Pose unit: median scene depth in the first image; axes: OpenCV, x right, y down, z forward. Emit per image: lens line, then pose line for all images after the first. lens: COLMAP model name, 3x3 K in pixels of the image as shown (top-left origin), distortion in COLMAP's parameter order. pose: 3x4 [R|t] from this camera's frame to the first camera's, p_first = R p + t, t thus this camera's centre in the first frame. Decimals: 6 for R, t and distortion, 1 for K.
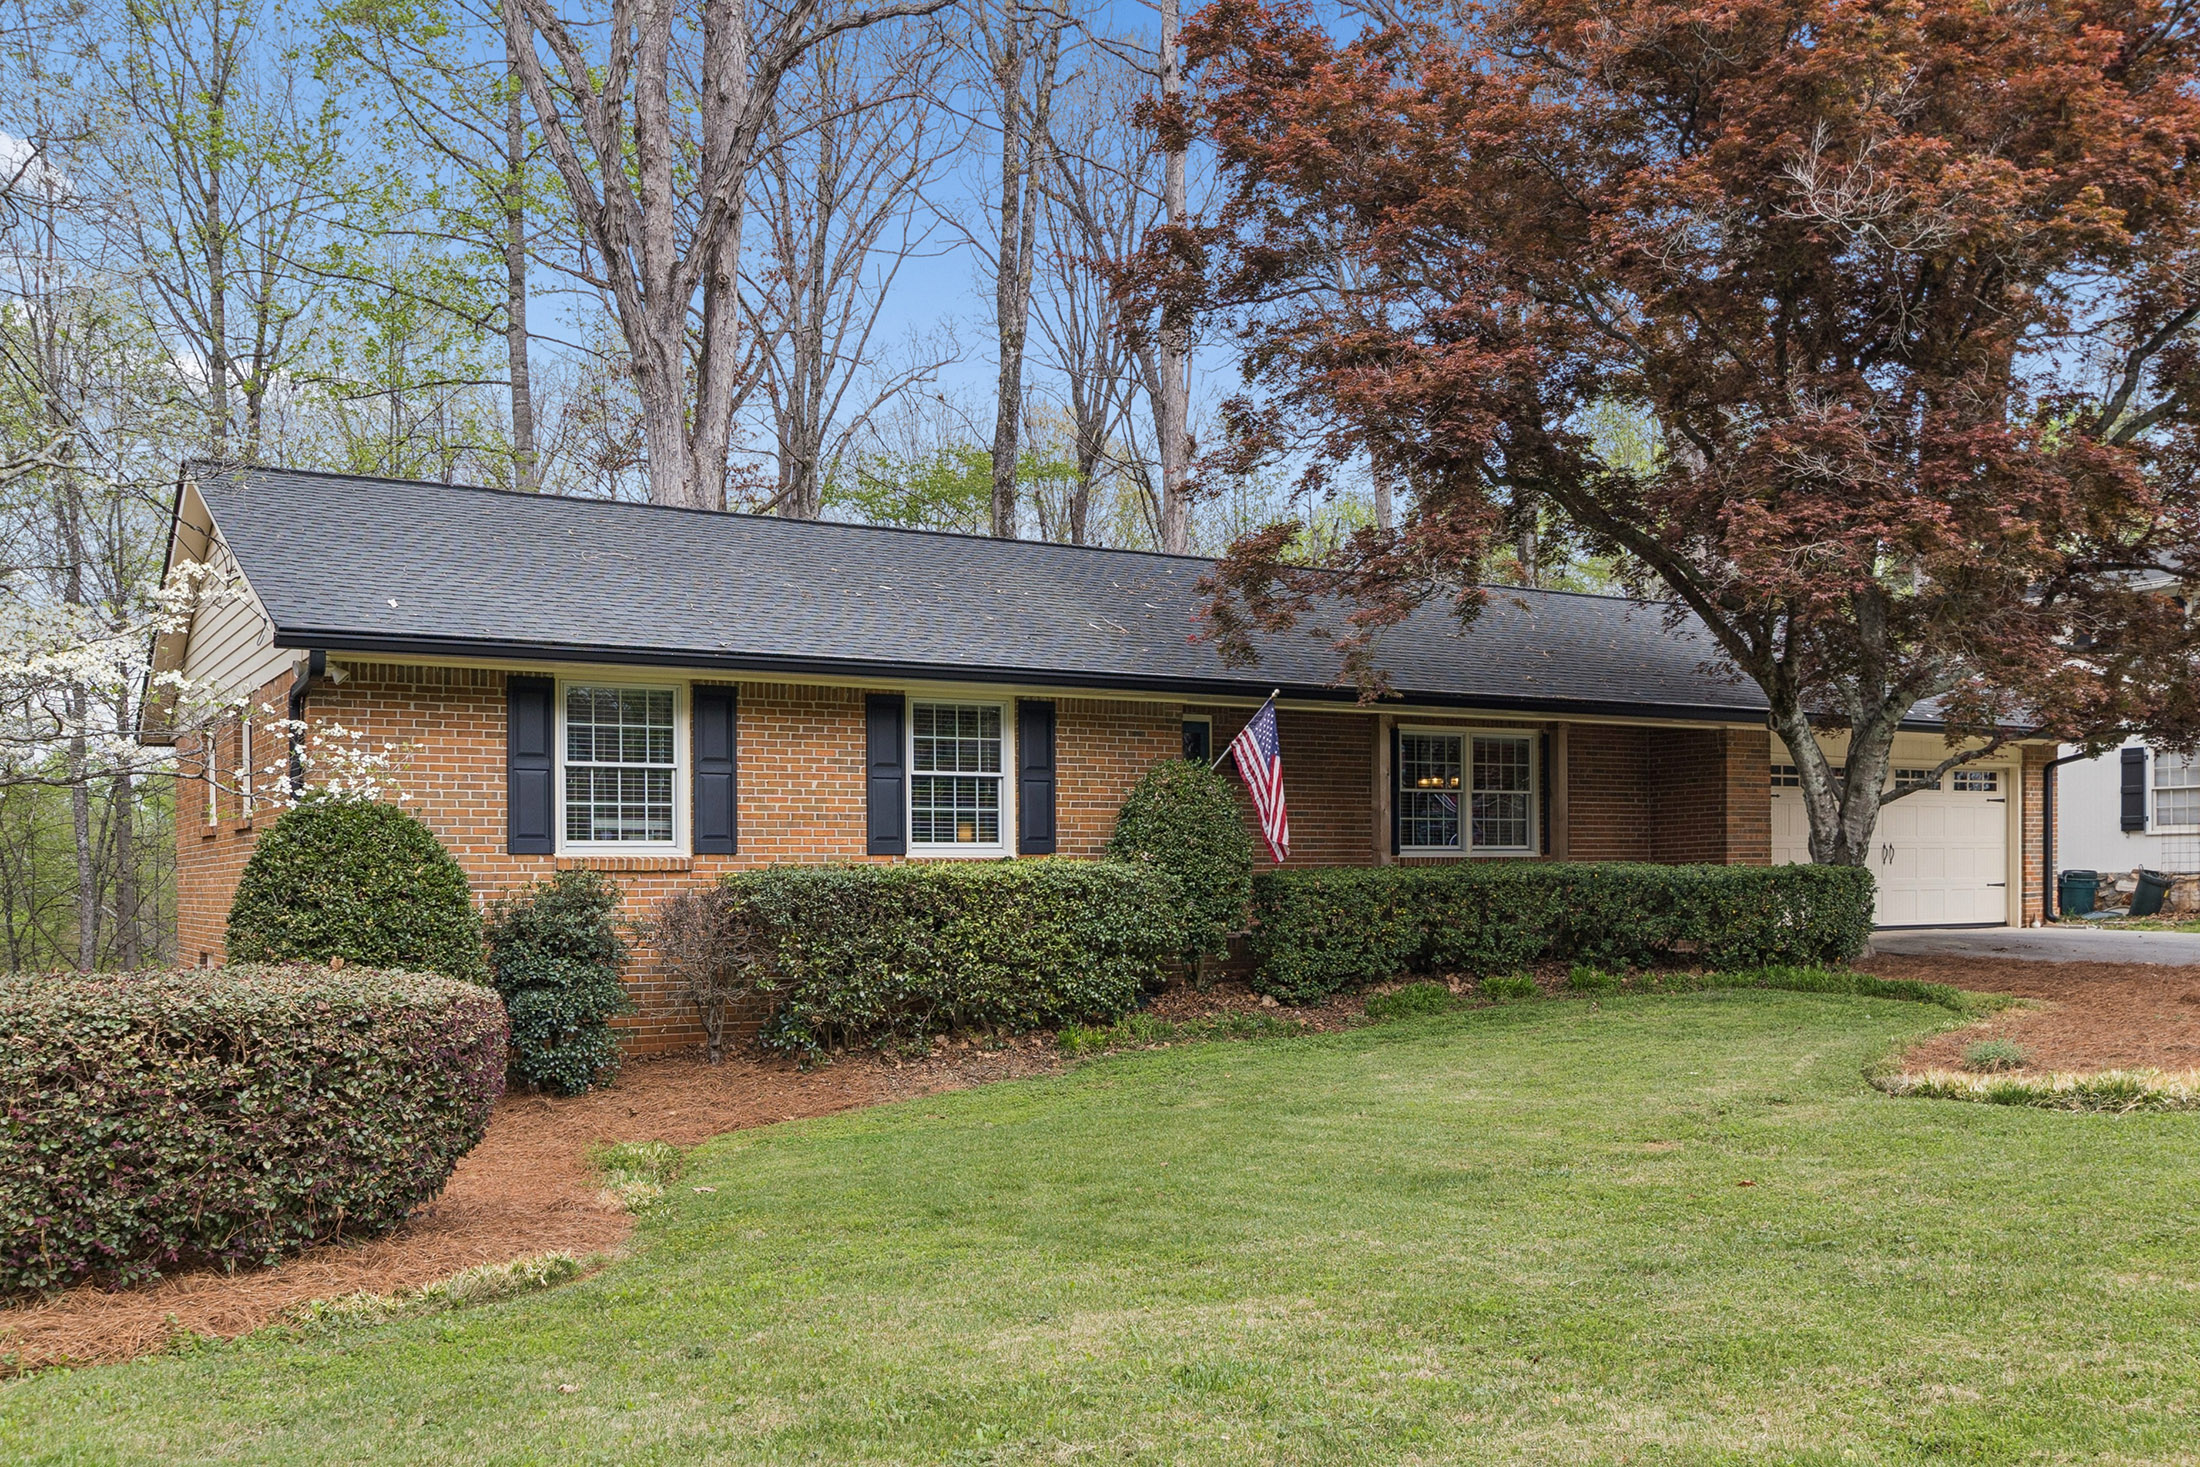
lens RADIAL K [[1909.5, 0, 1092.1], [0, 1909.5, 817.3], [0, 0, 1]] dist [0.003159, -0.021772]
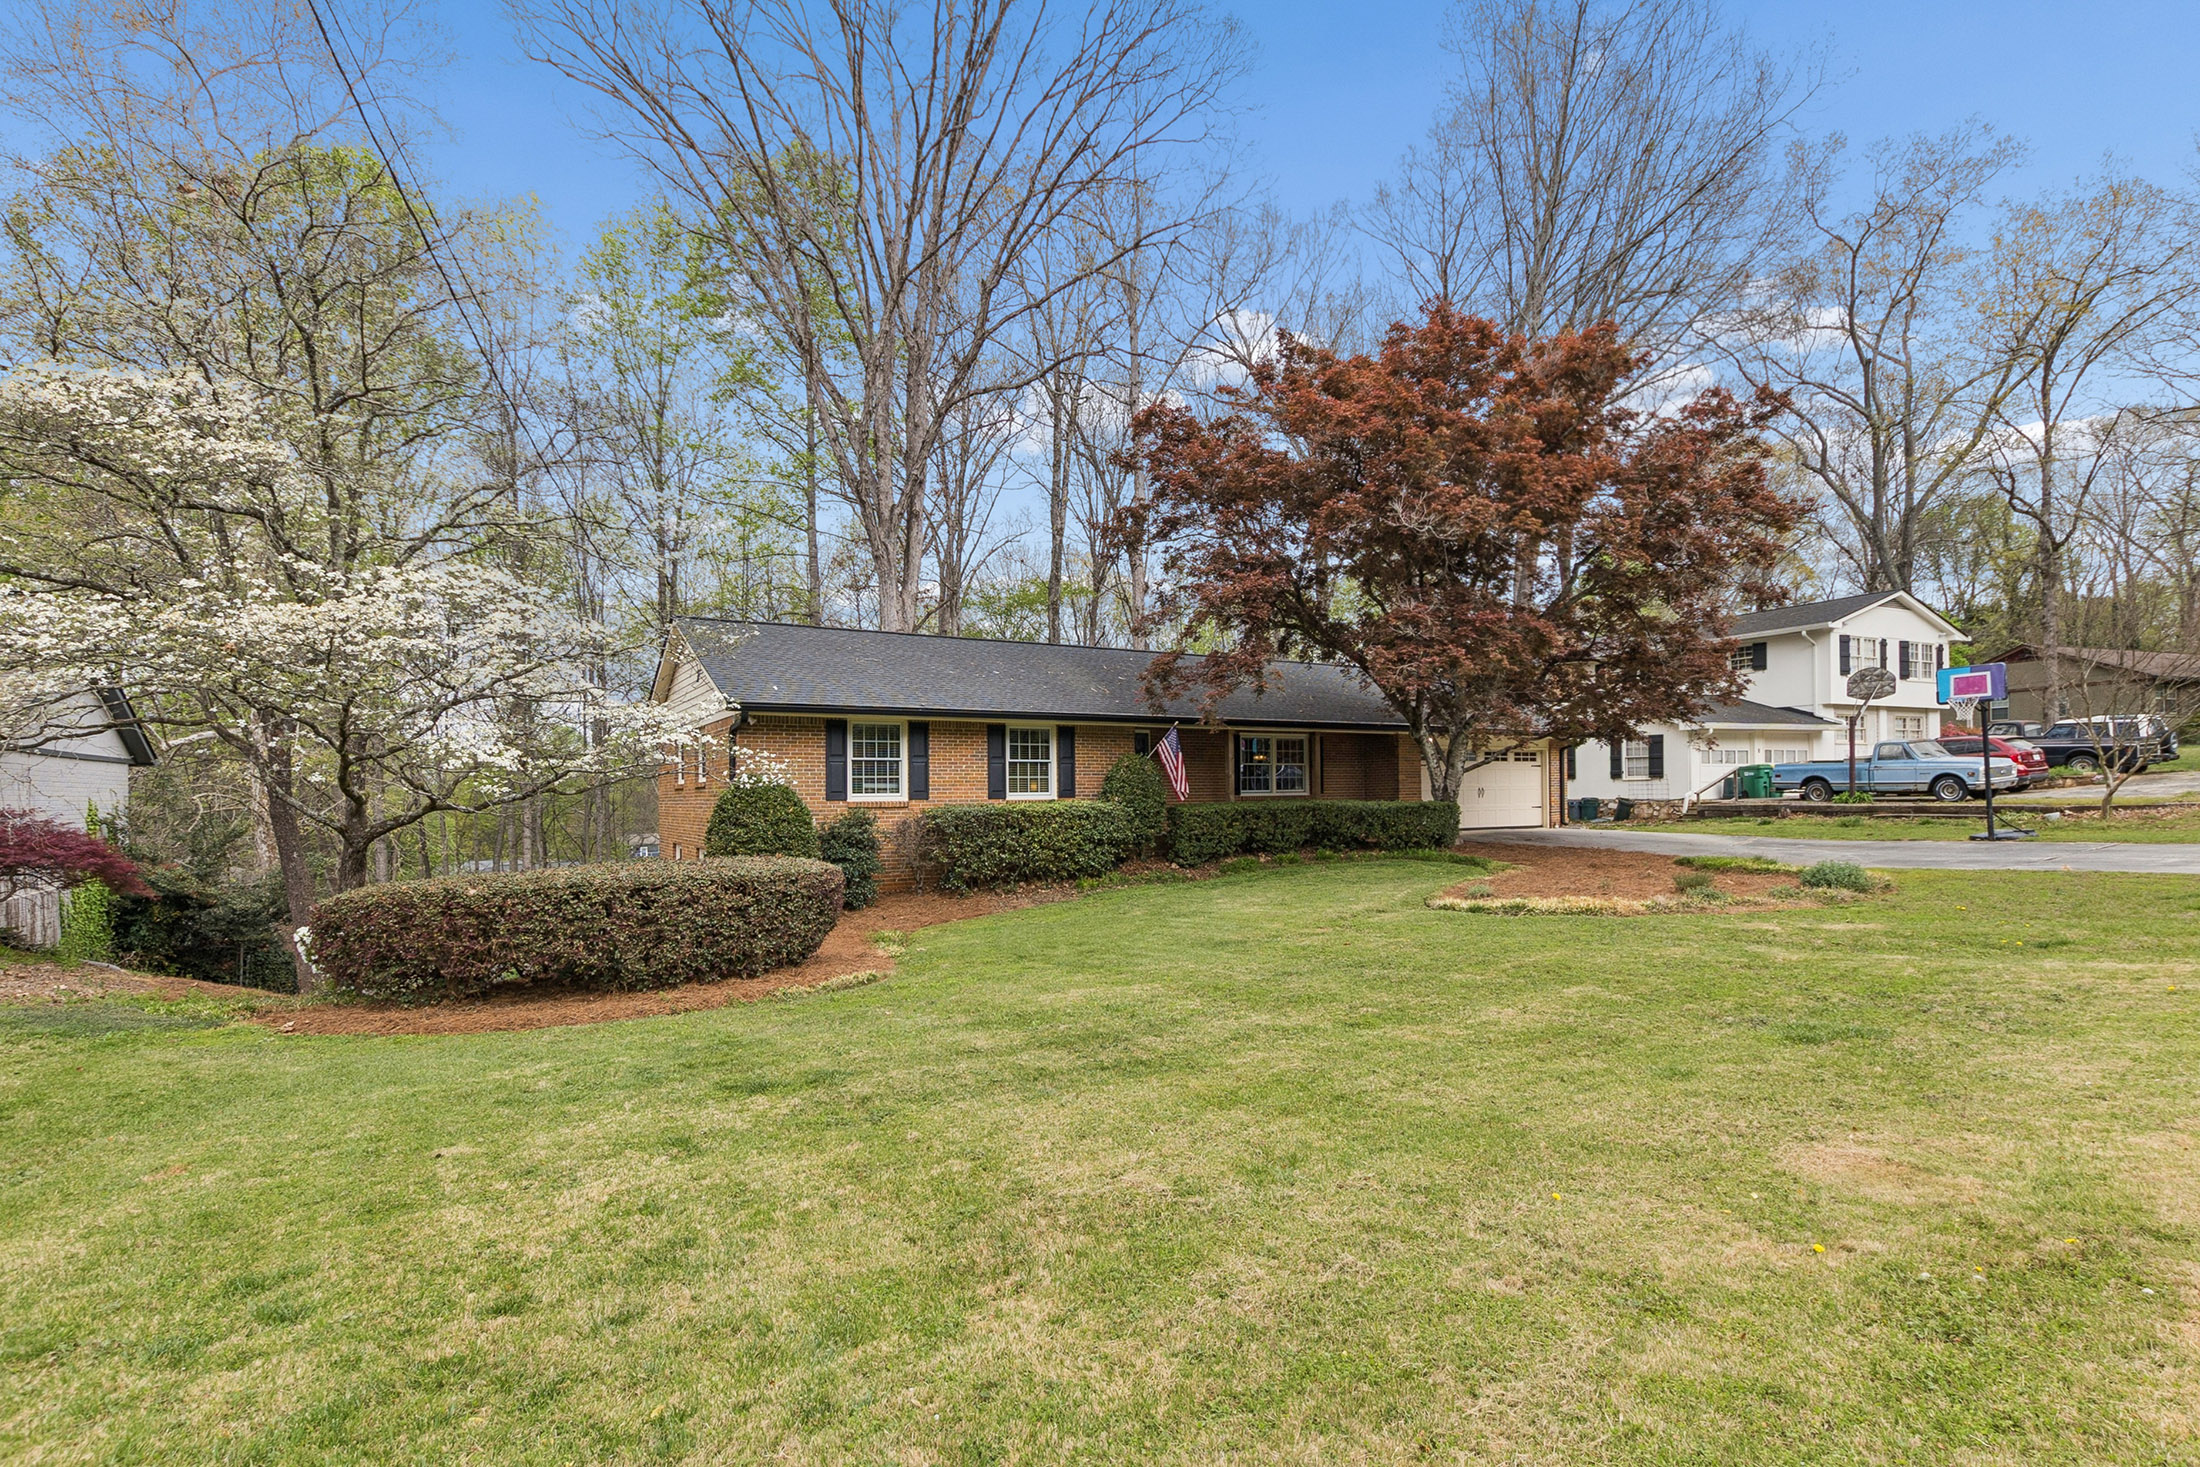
lens RADIAL K [[1034.7, 0, 1099.8], [0, 1034.7, 734.5], [0, 0, 1]] dist [0.015506, -0.007293]
pose [[0.999986, -0.002108, -0.004937, 0.015195], [0.001985, 0.999691, -0.024758, -0.024009], [0.004988, 0.024748, 0.999681, -0.179262]]
